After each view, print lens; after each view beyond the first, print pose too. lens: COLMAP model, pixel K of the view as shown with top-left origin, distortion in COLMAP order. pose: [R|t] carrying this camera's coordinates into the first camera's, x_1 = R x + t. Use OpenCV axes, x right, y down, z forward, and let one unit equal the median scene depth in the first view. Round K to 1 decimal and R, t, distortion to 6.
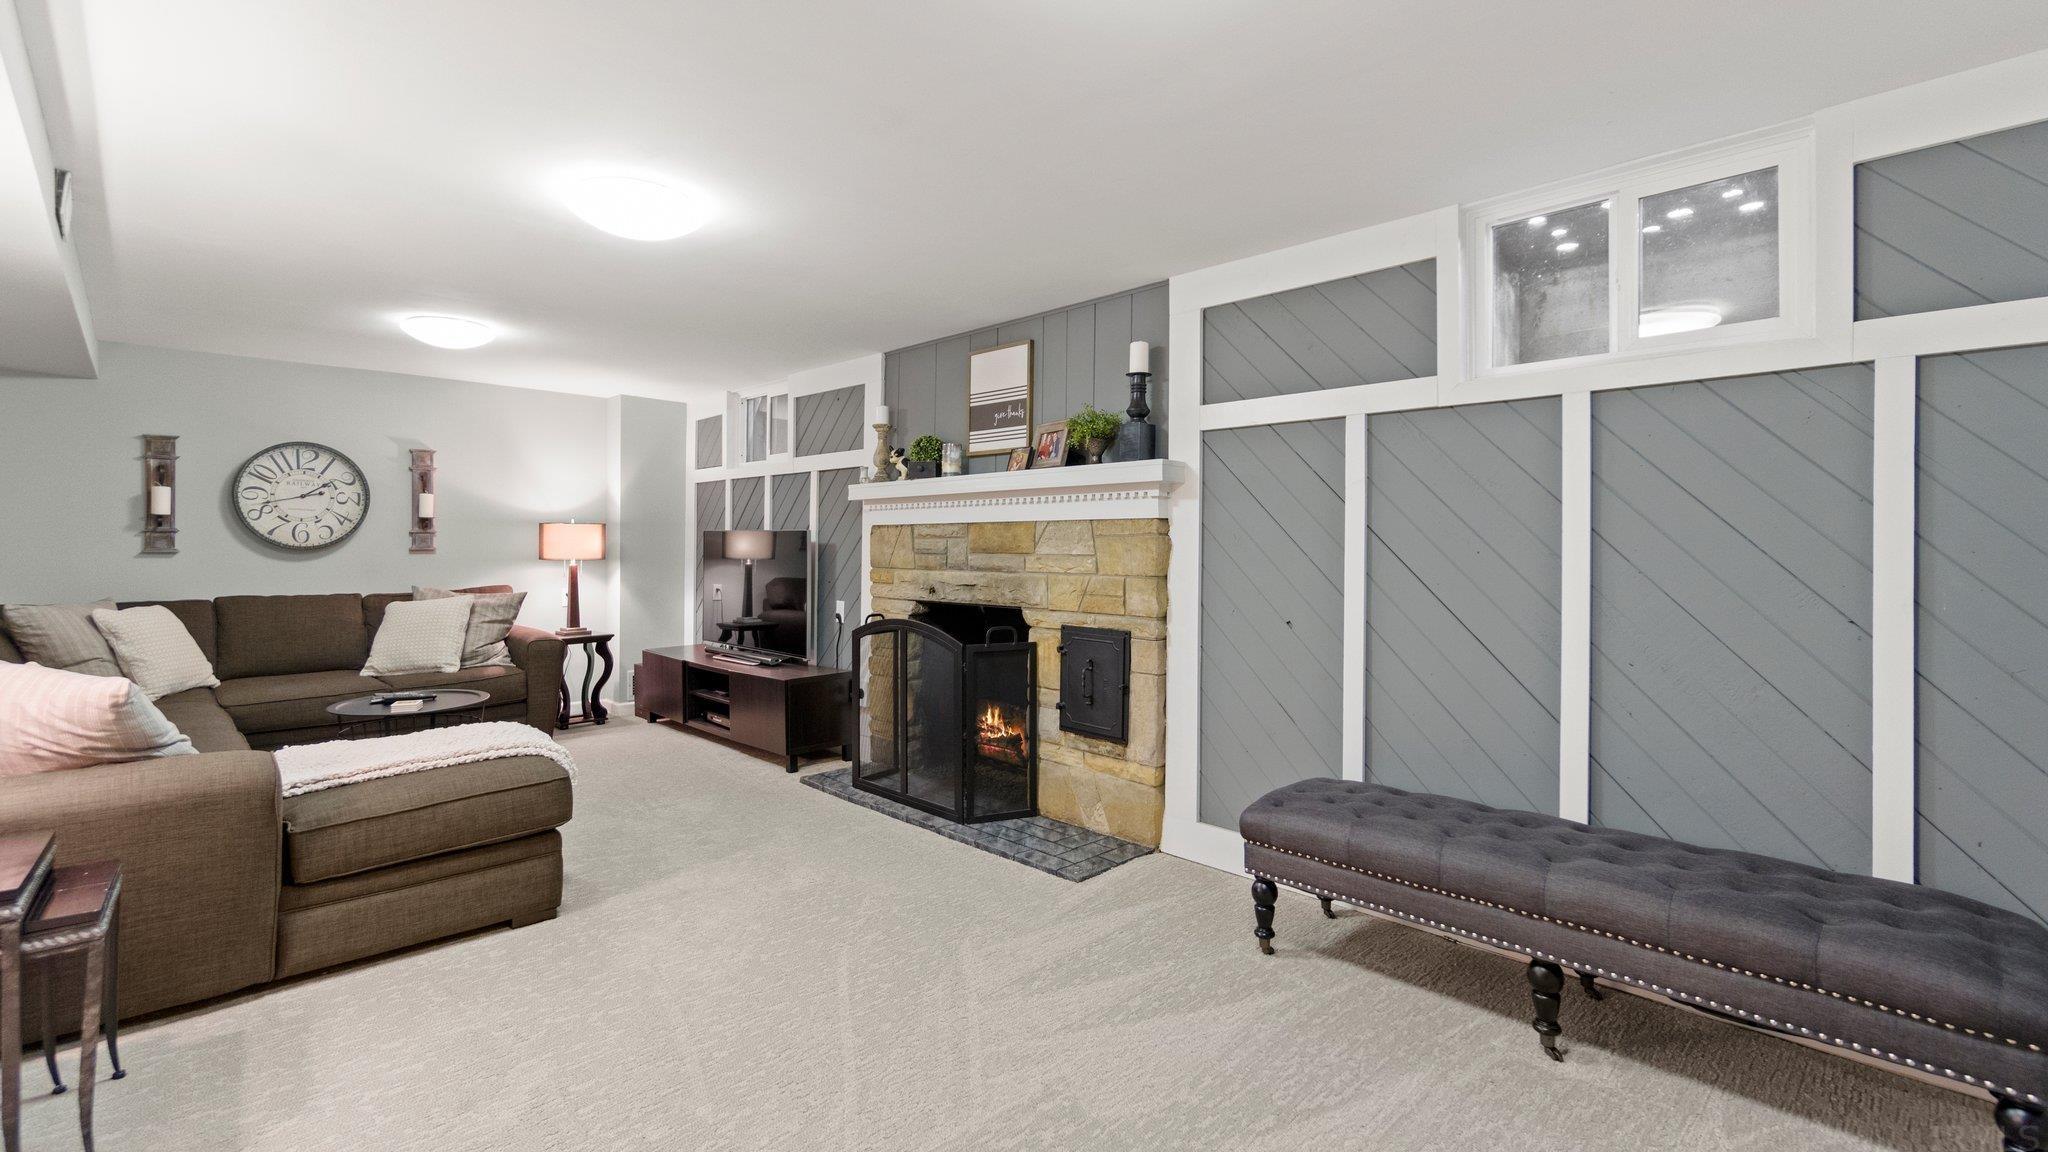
lens RADIAL K [[891.9, 0, 1031.5], [0, 891.9, 539.5], [0, 0, 1]] dist [-0.003574, 0.000457]
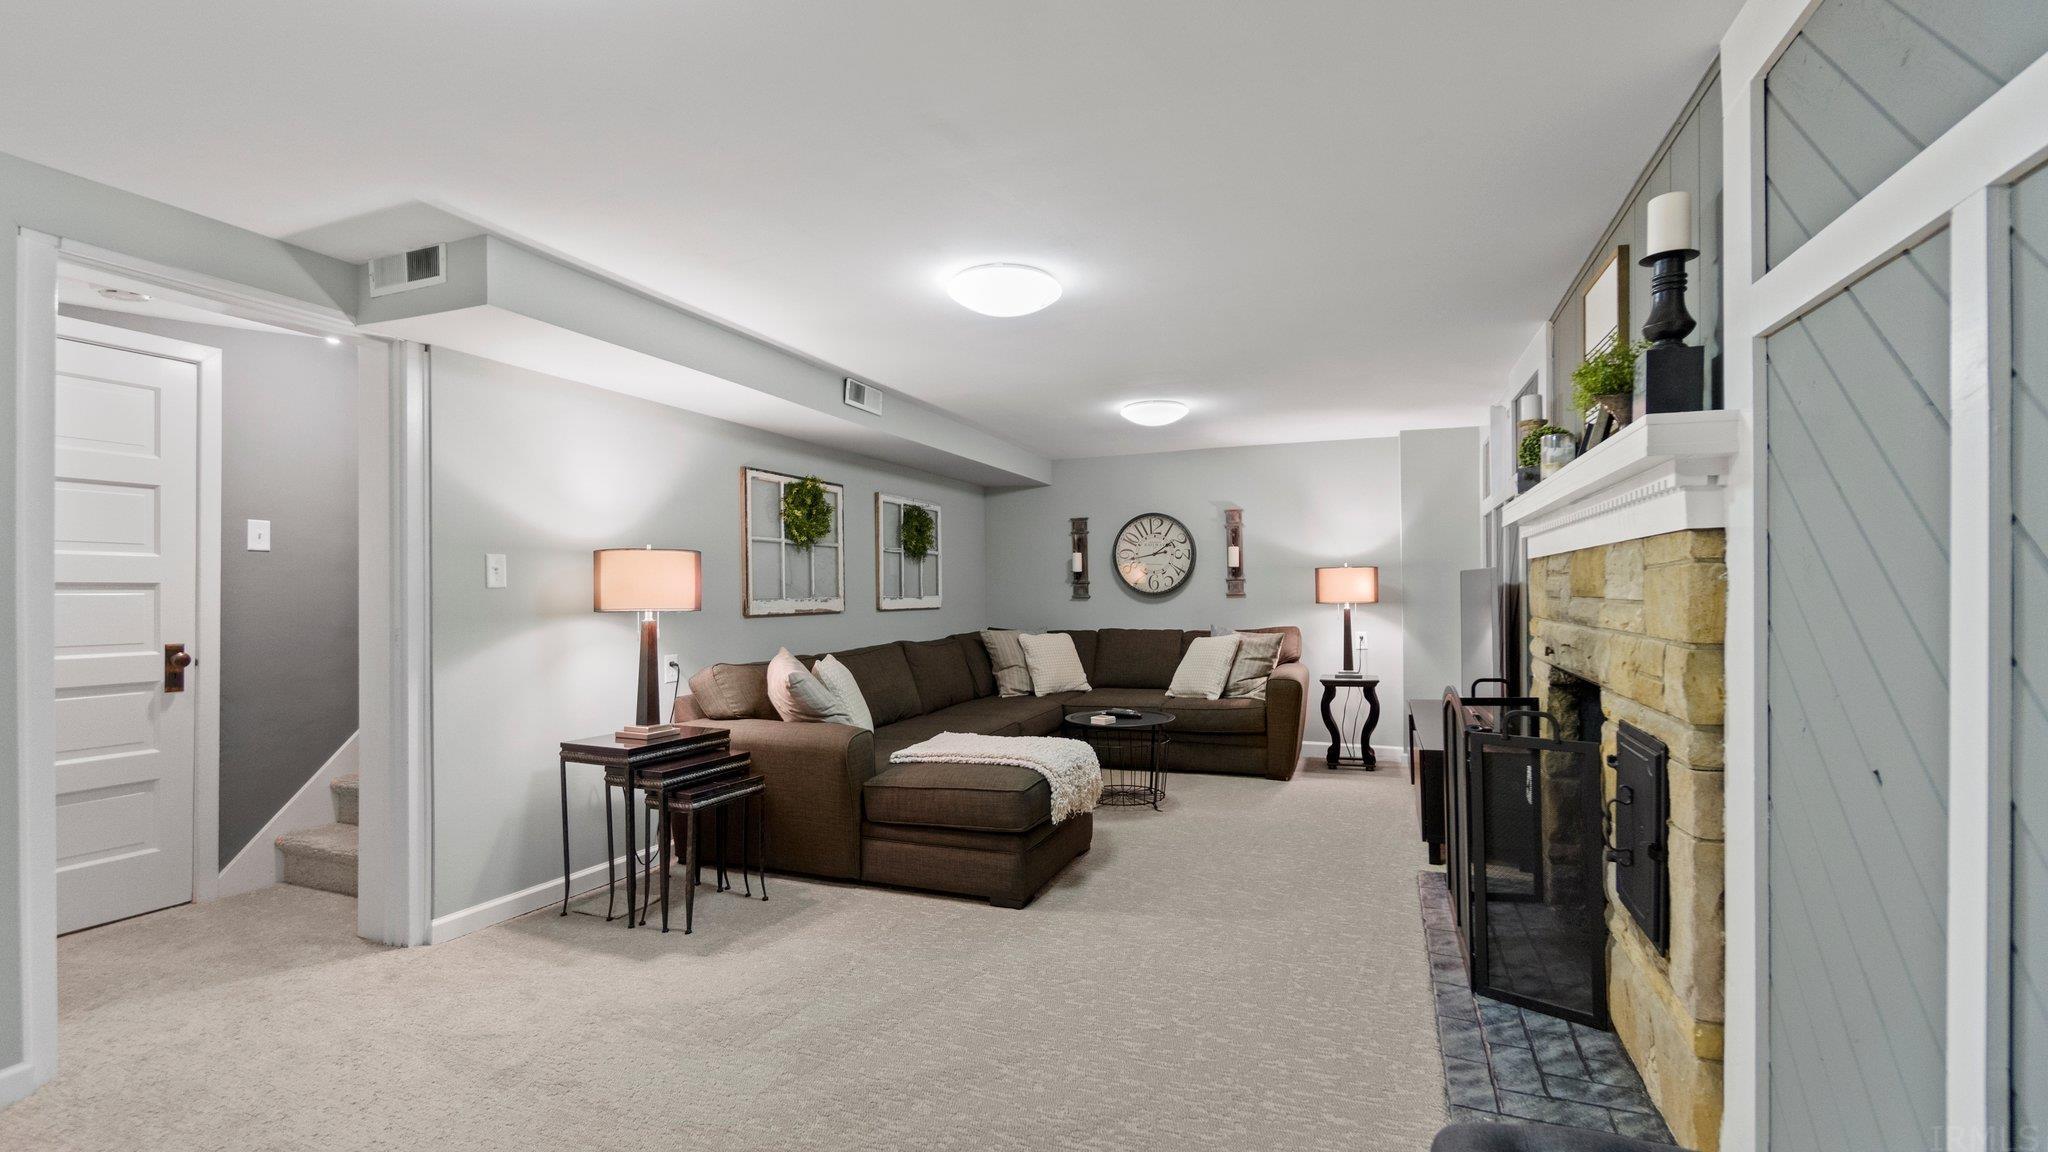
lens RADIAL K [[891.9, 0, 1040.0], [0, 891.9, 587.9], [0, 0, 1]] dist [-0.003574, 0.000457]
pose [[0.399734, -0.011397, -0.916560, 0.330826], [0.018111, 0.999826, -0.004534, 0.004181], [0.916452, -0.014787, 0.399871, 0.332155]]
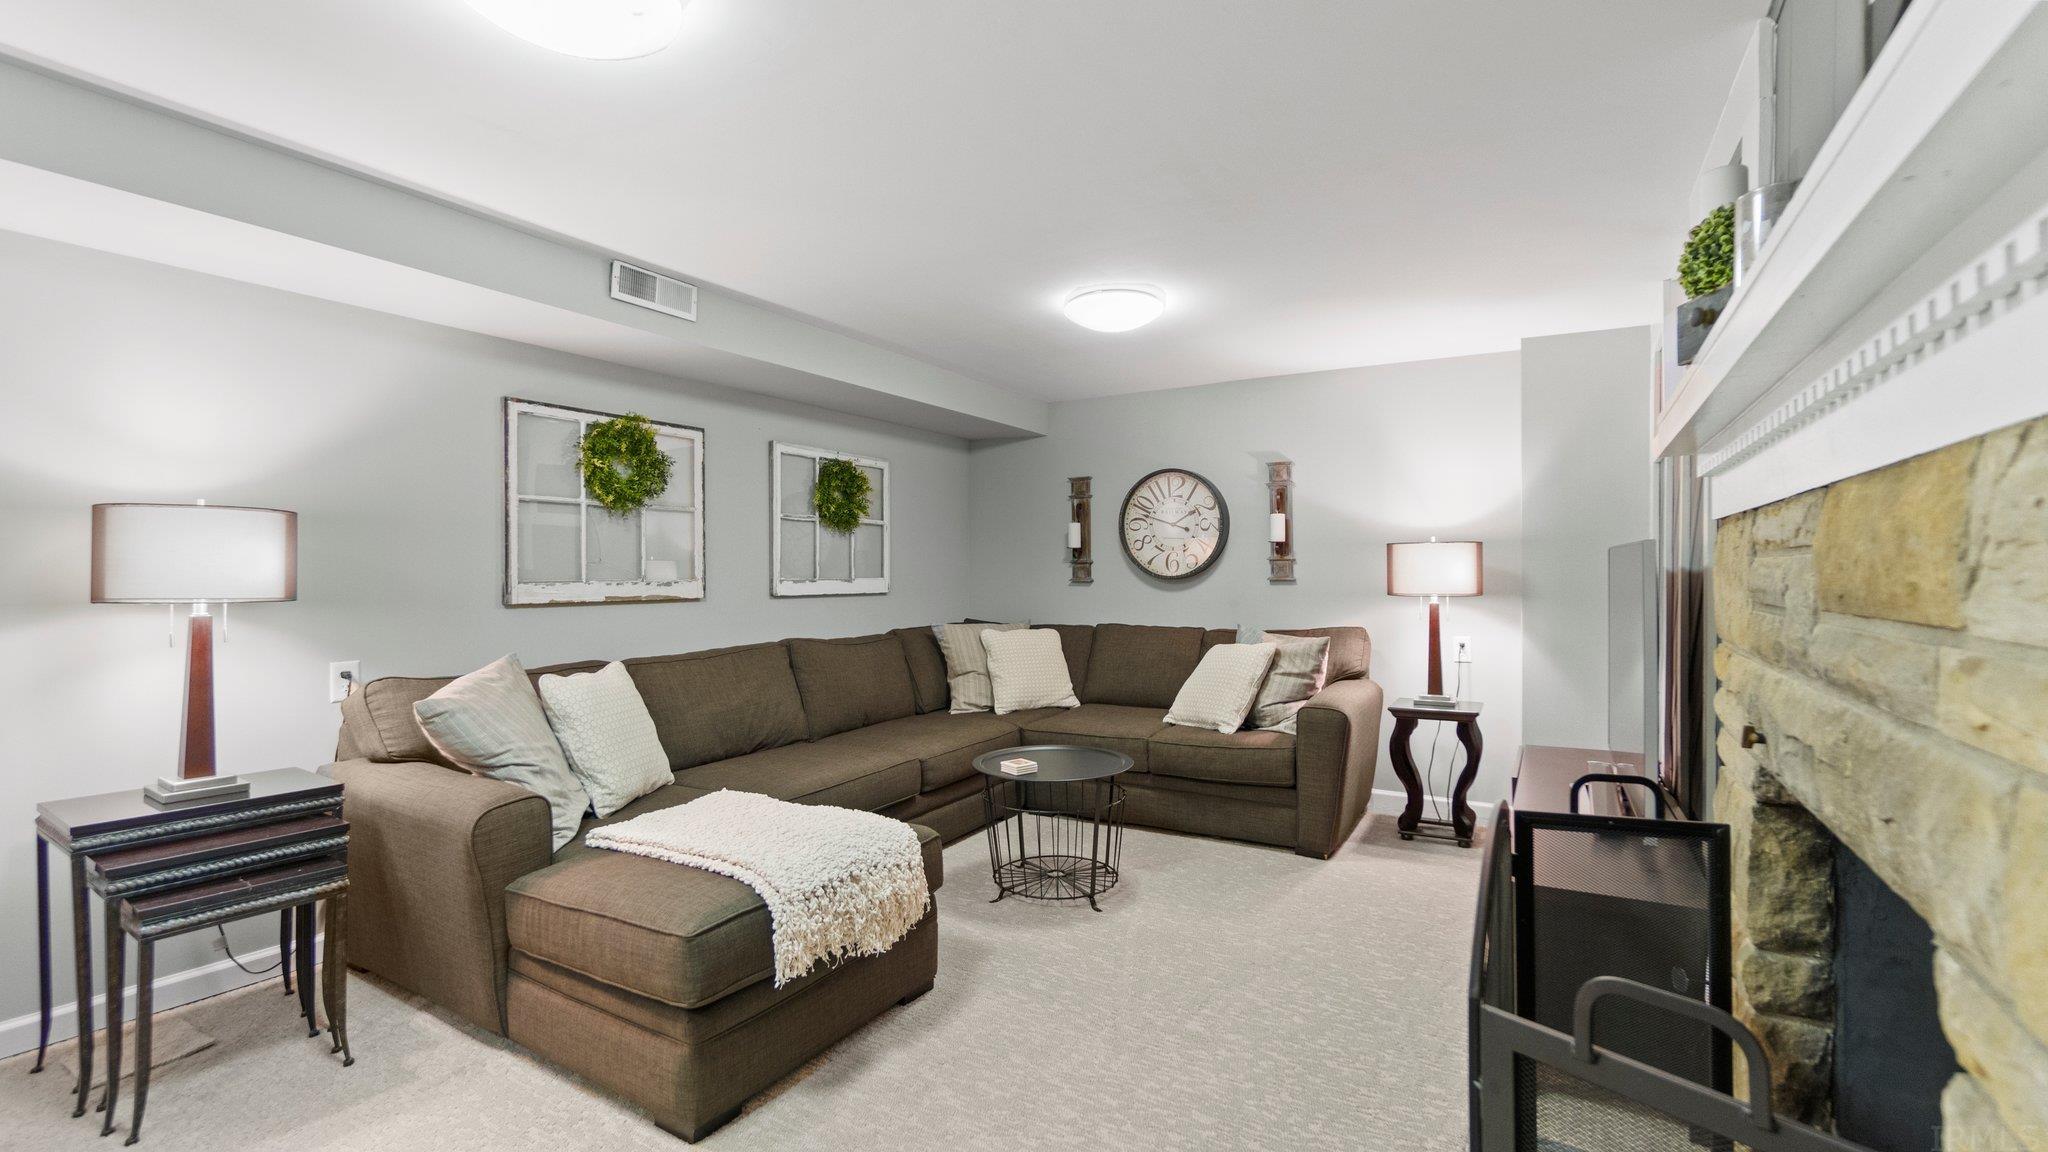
lens RADIAL K [[891.9, 0, 1039.1], [0, 891.9, 570.6], [0, 0, 1]] dist [-0.003574, 0.000457]
pose [[0.236844, -0.004103, -0.971539, 0.099524], [0.008886, 0.999958, -0.002057, 0.002785], [0.971507, -0.008146, 0.236870, 0.650271]]
